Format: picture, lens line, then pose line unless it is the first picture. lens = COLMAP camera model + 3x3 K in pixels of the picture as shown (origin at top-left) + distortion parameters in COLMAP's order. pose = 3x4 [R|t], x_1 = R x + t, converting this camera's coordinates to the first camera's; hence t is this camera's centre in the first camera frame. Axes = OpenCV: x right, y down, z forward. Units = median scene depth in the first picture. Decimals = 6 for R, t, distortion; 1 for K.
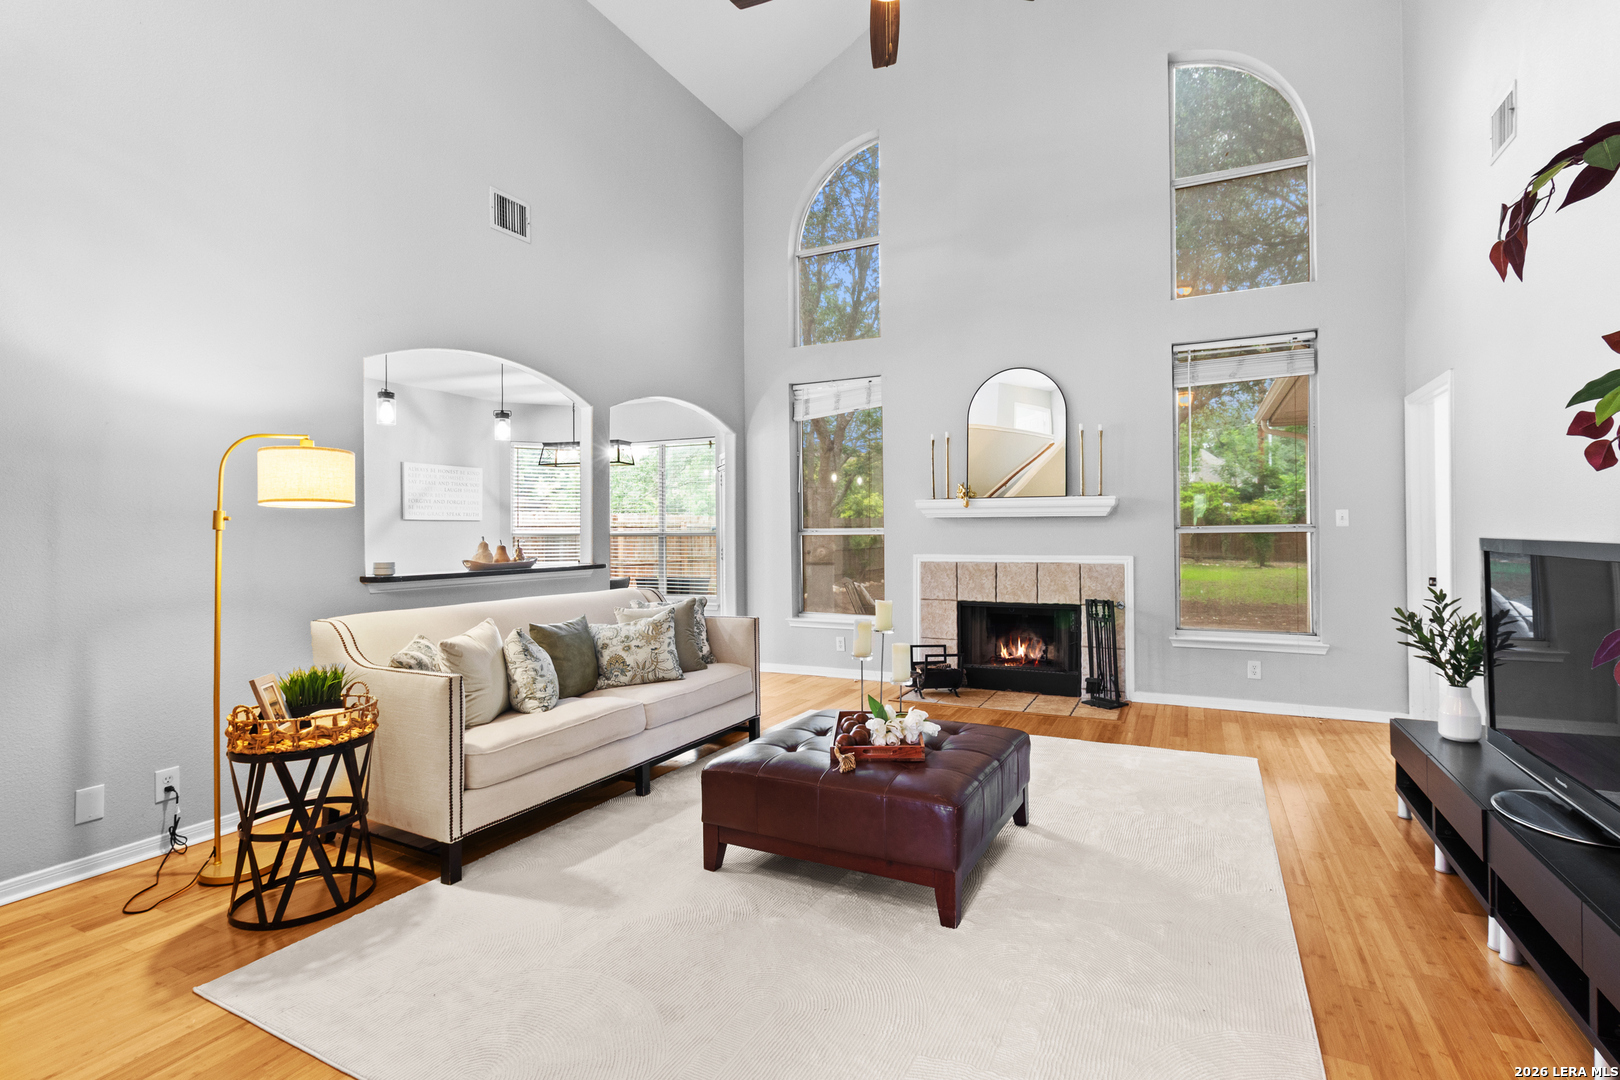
lens RADIAL K [[765.0, 0, 825.5], [0, 765.0, 528.9], [0, 0, 1]] dist [0.002914, 0.000808]
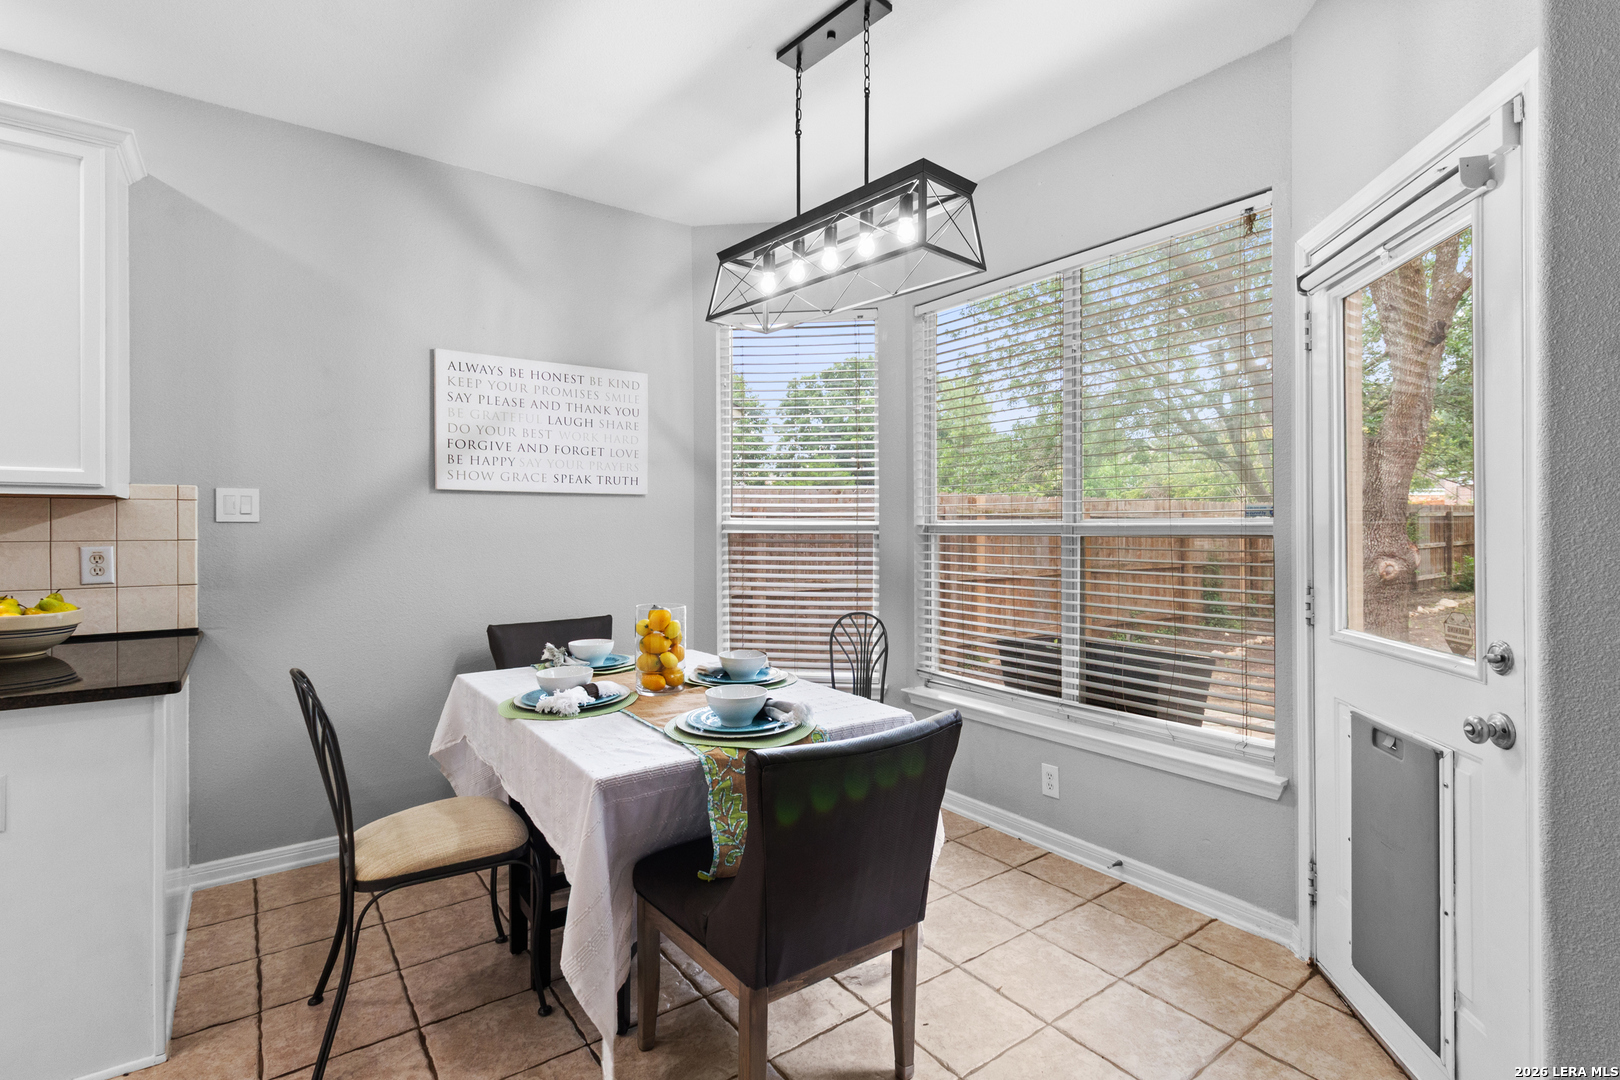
lens RADIAL K [[765.0, 0, 847.2], [0, 765.0, 525.6], [0, 0, 1]] dist [0.002914, 0.000808]
pose [[0.892703, 0.003752, -0.450630, -0.168388], [-0.003301, 0.999993, 0.001785, 0.005654], [0.450634, -0.000106, 0.892709, 0.727277]]
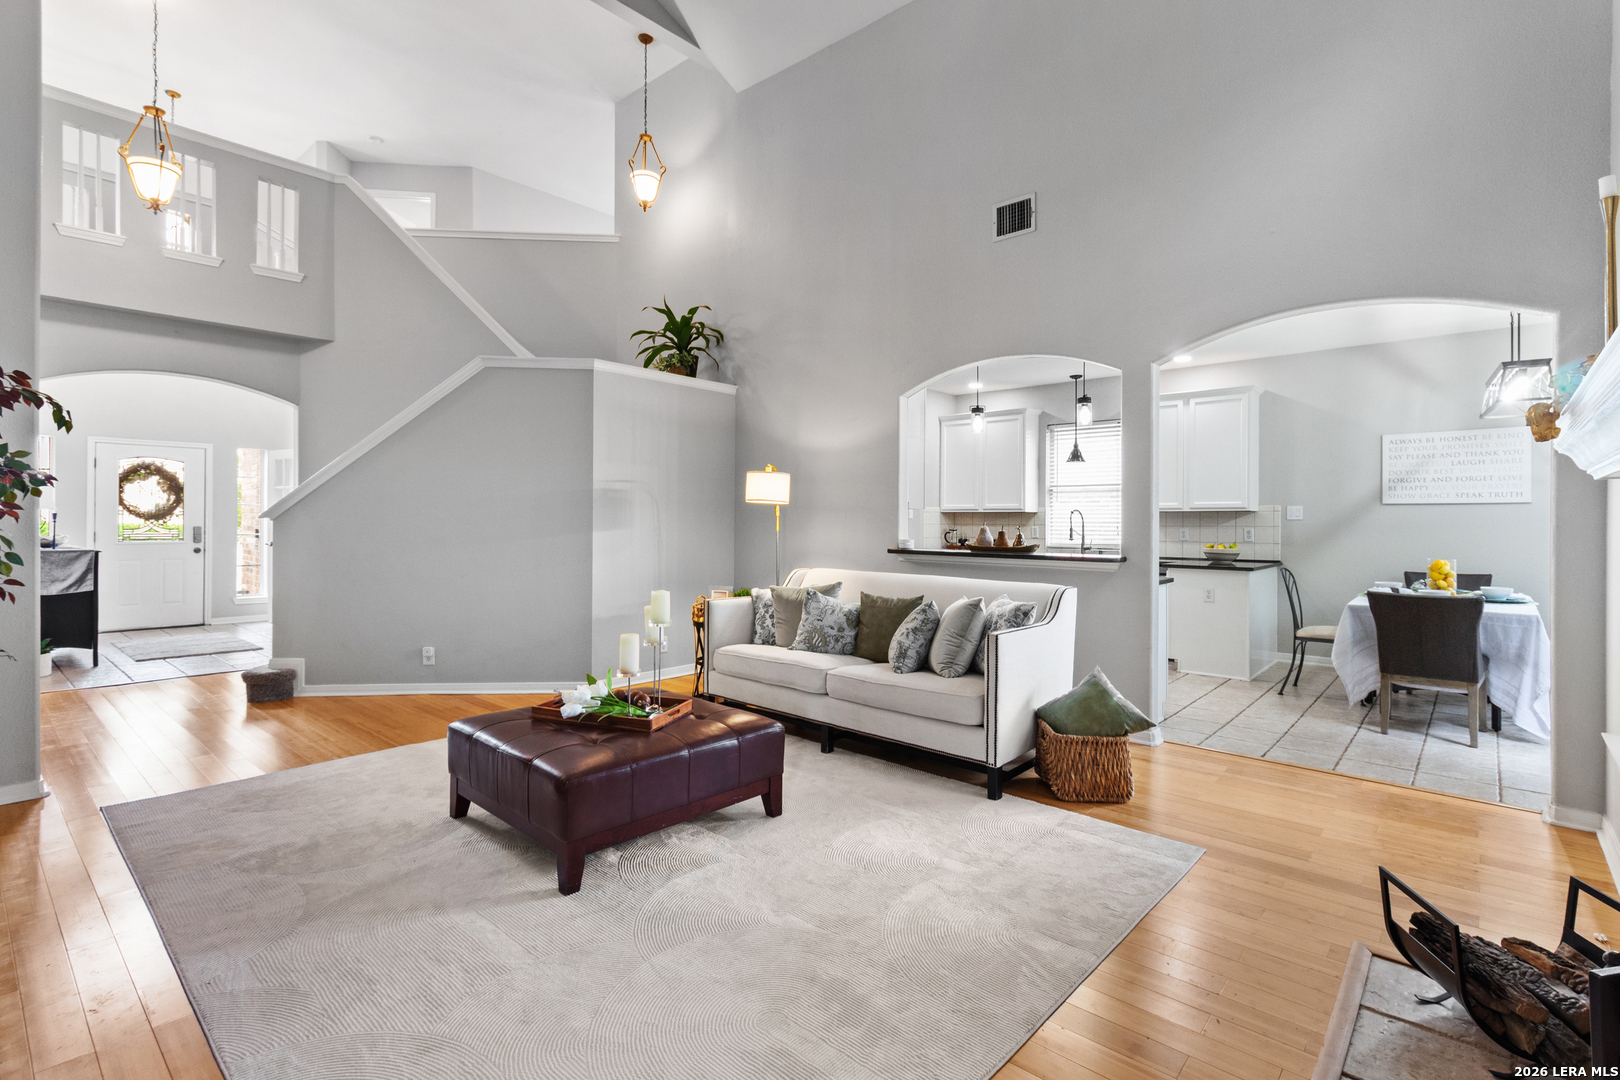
lens RADIAL K [[765.0, 0, 815.6], [0, 765.0, 527.2], [0, 0, 1]] dist [0.002914, 0.000808]
pose [[-0.258953, 0.016985, -0.965741, 0.413331], [0.000746, 0.999849, 0.017385, -0.001599], [0.965890, 0.003781, -0.258926, 0.613530]]
